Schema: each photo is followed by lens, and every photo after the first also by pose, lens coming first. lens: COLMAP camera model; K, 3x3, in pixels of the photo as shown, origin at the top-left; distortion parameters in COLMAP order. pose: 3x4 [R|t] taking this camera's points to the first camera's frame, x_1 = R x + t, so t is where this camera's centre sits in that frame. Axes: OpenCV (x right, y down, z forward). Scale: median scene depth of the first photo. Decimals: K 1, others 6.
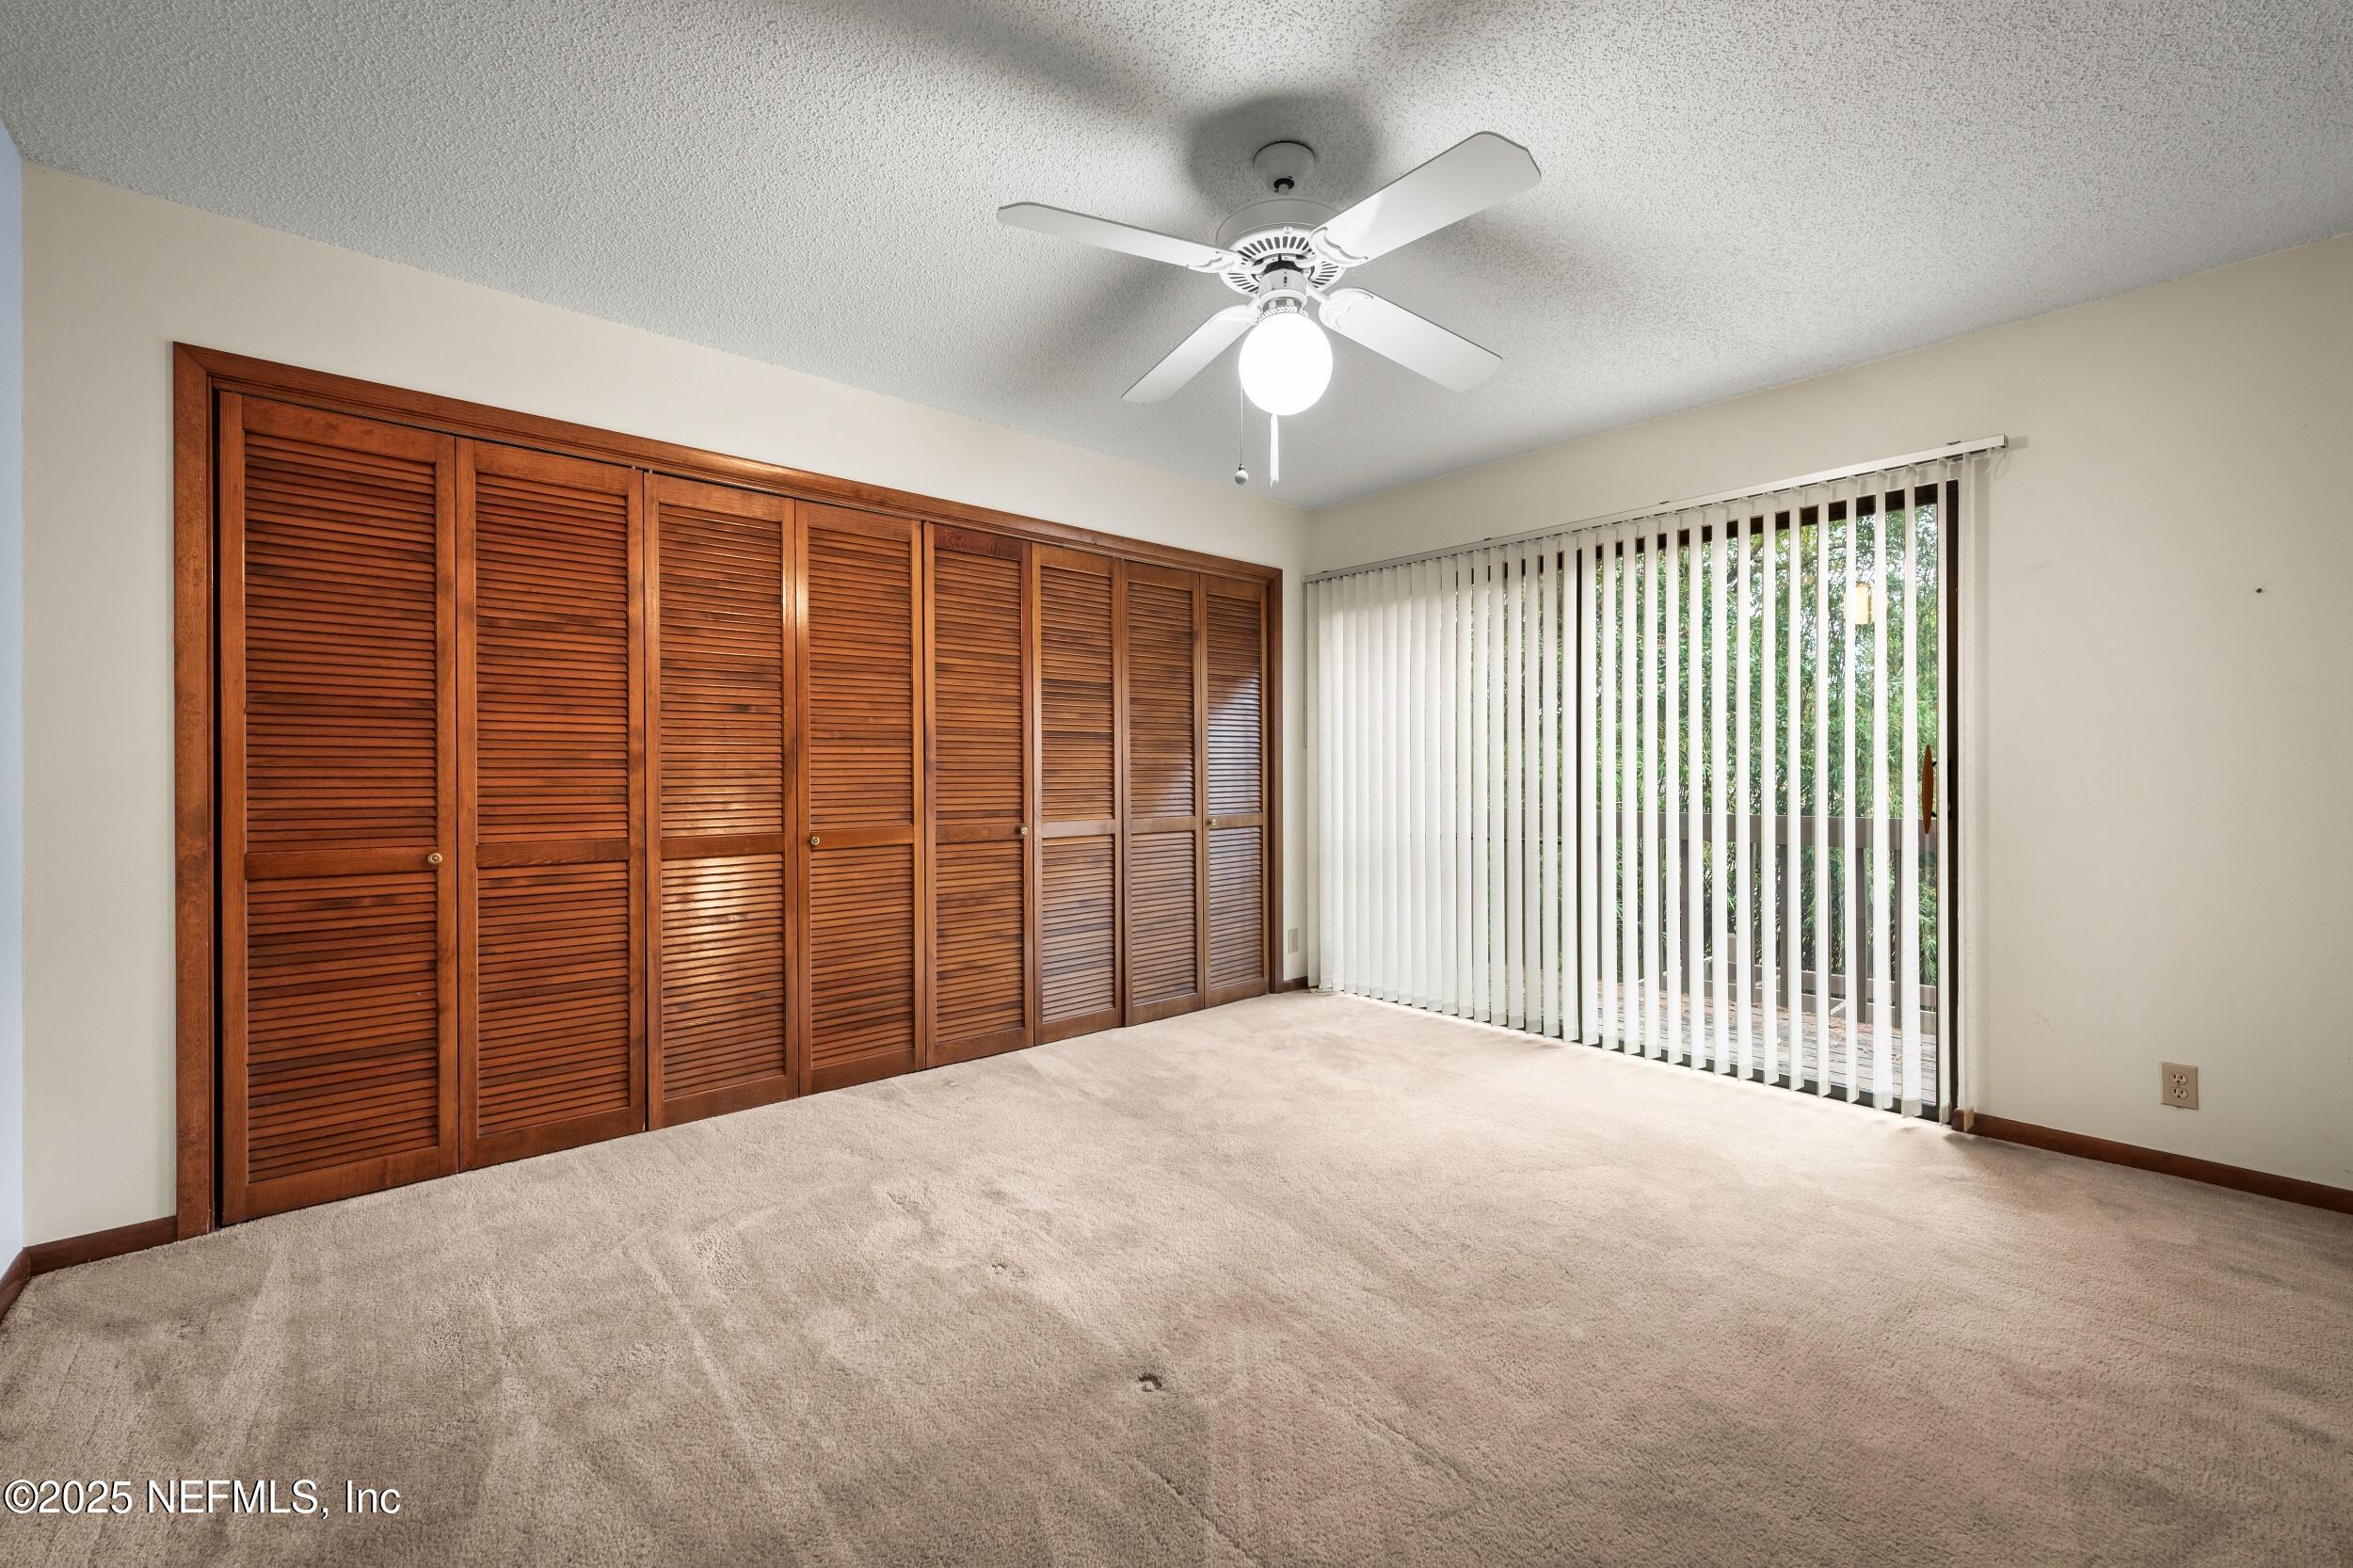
lens RADIAL K [[955.7, 0, 1173.3], [0, 955.7, 775.3], [0, 0, 1]] dist [0.001003, -0.000537]
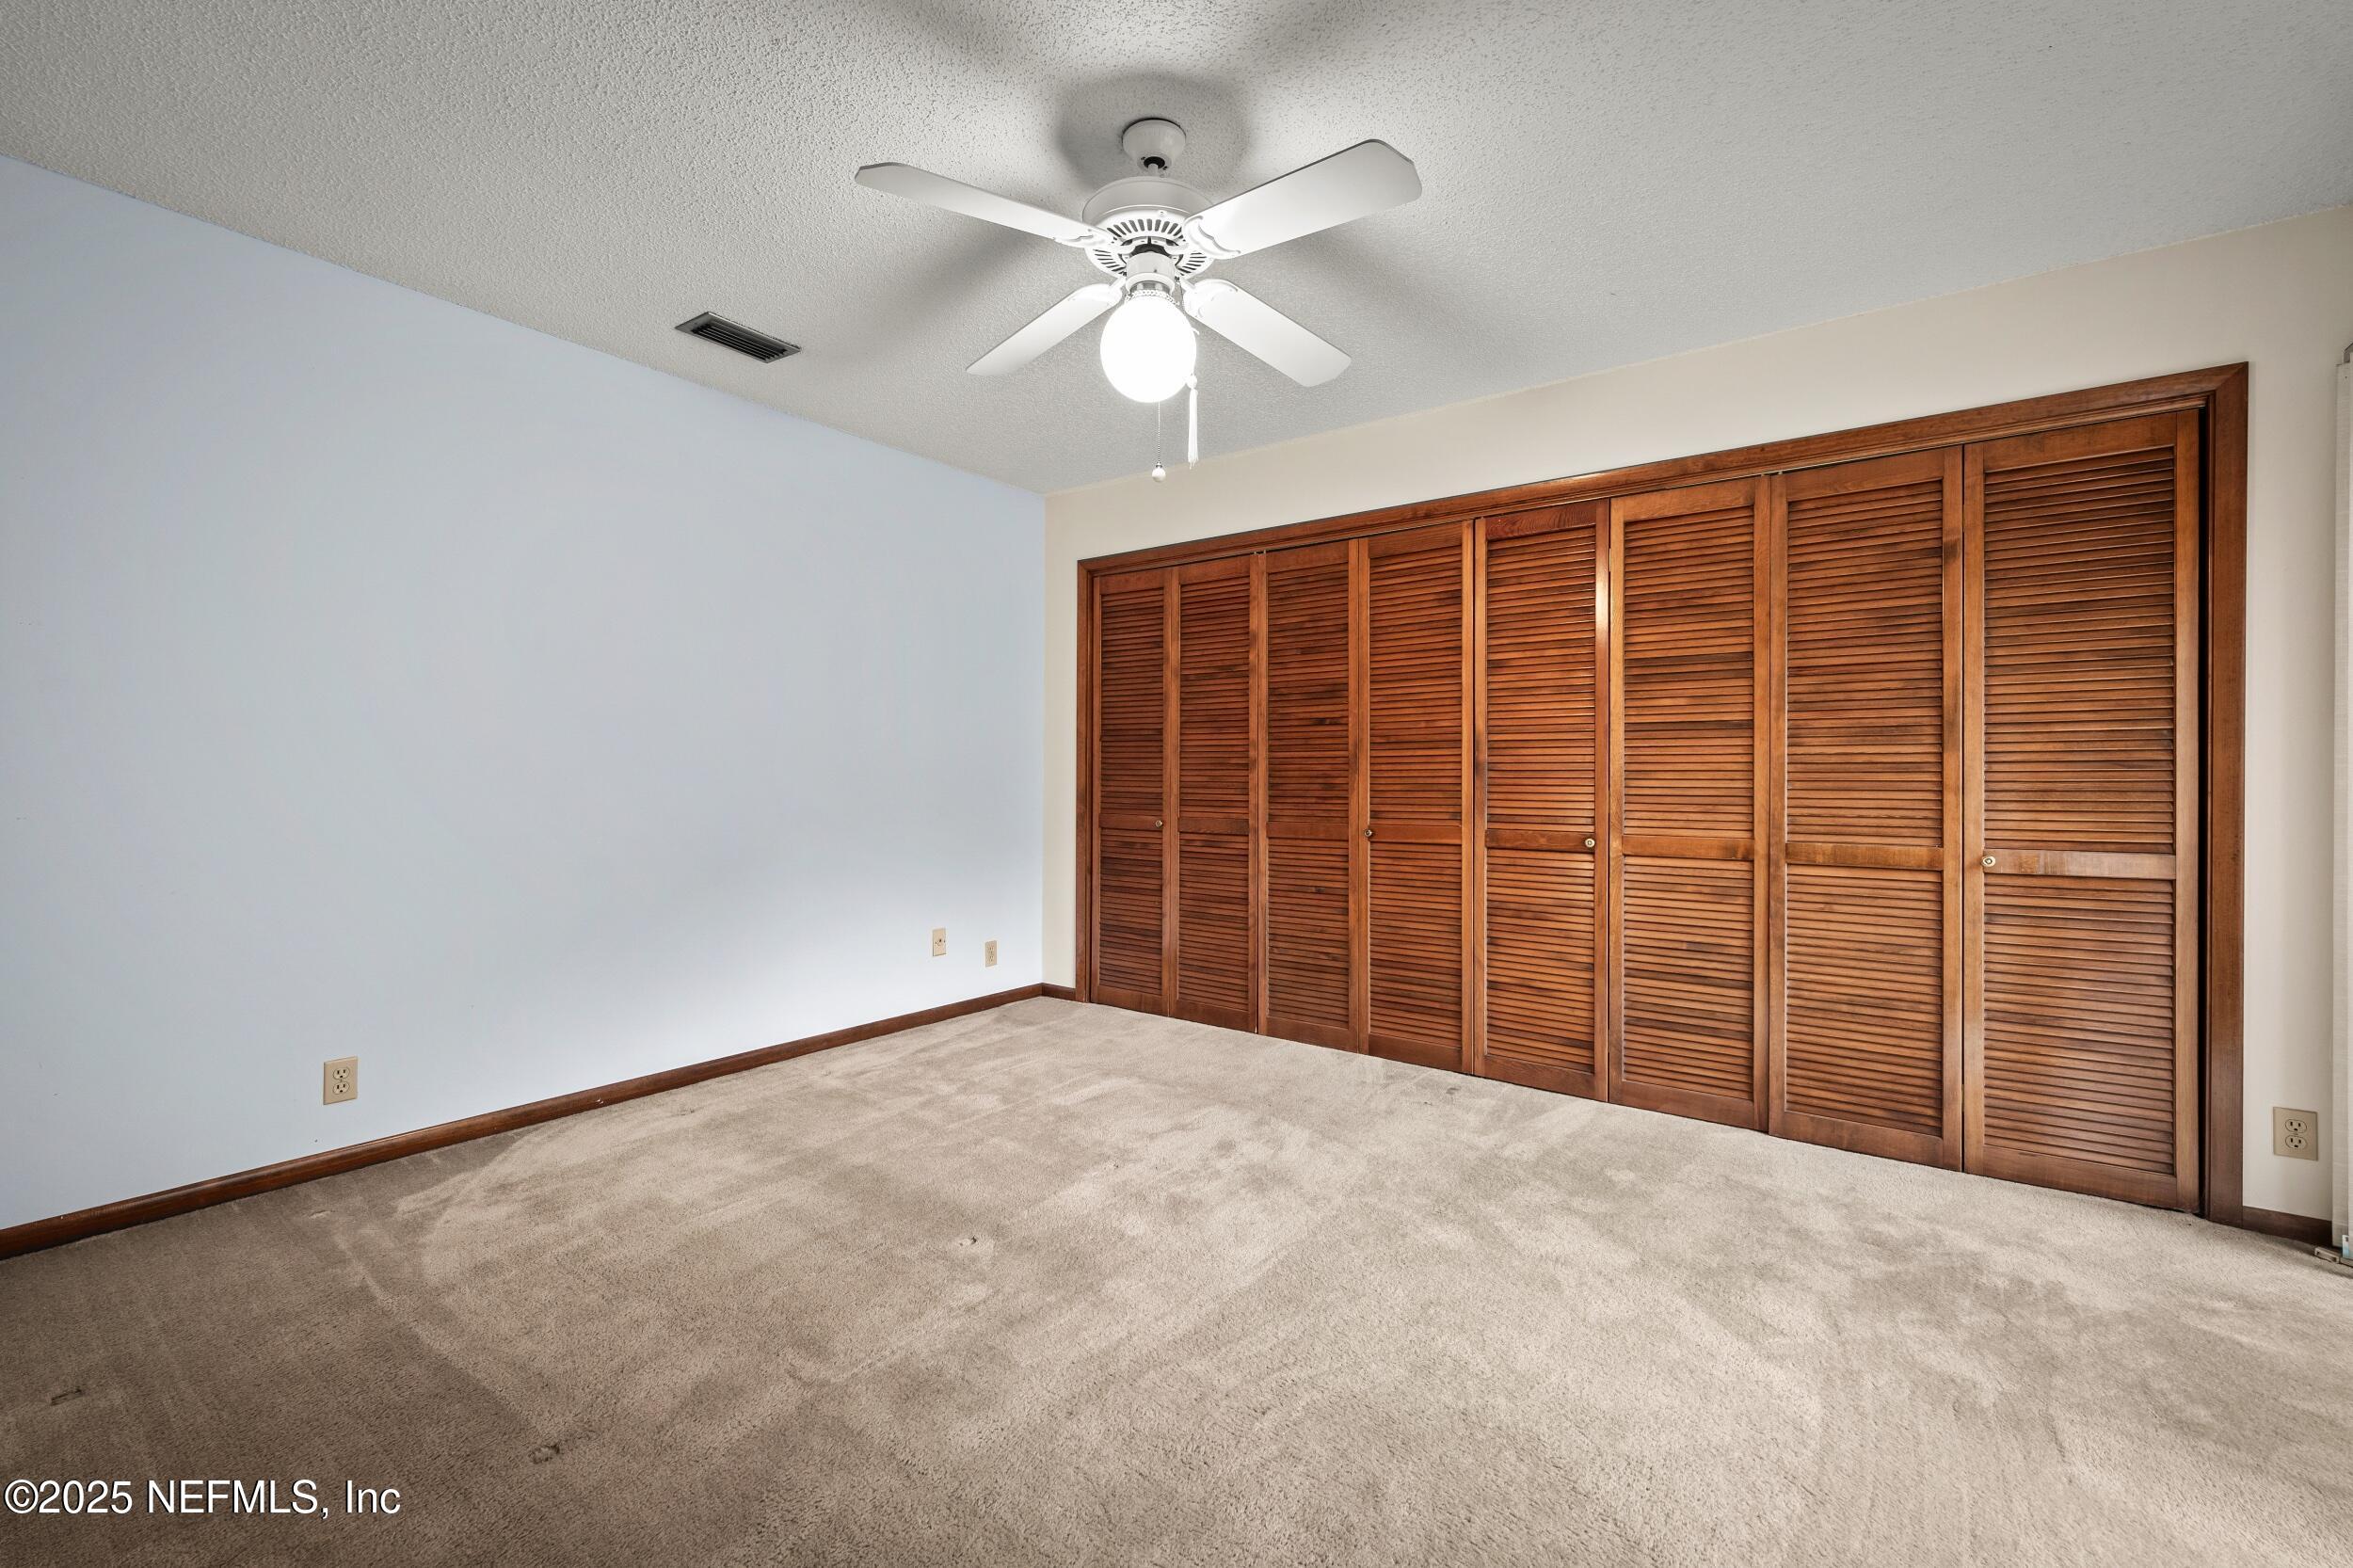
lens RADIAL K [[955.7, 0, 1173.3], [0, 955.7, 776.8], [0, 0, 1]] dist [0.001003, -0.000537]
pose [[0.219124, 0.003790, -0.975690, 0.638733], [-0.009356, 0.999955, 0.001783, 0.001524], [0.975652, 0.008738, 0.219149, 0.486625]]
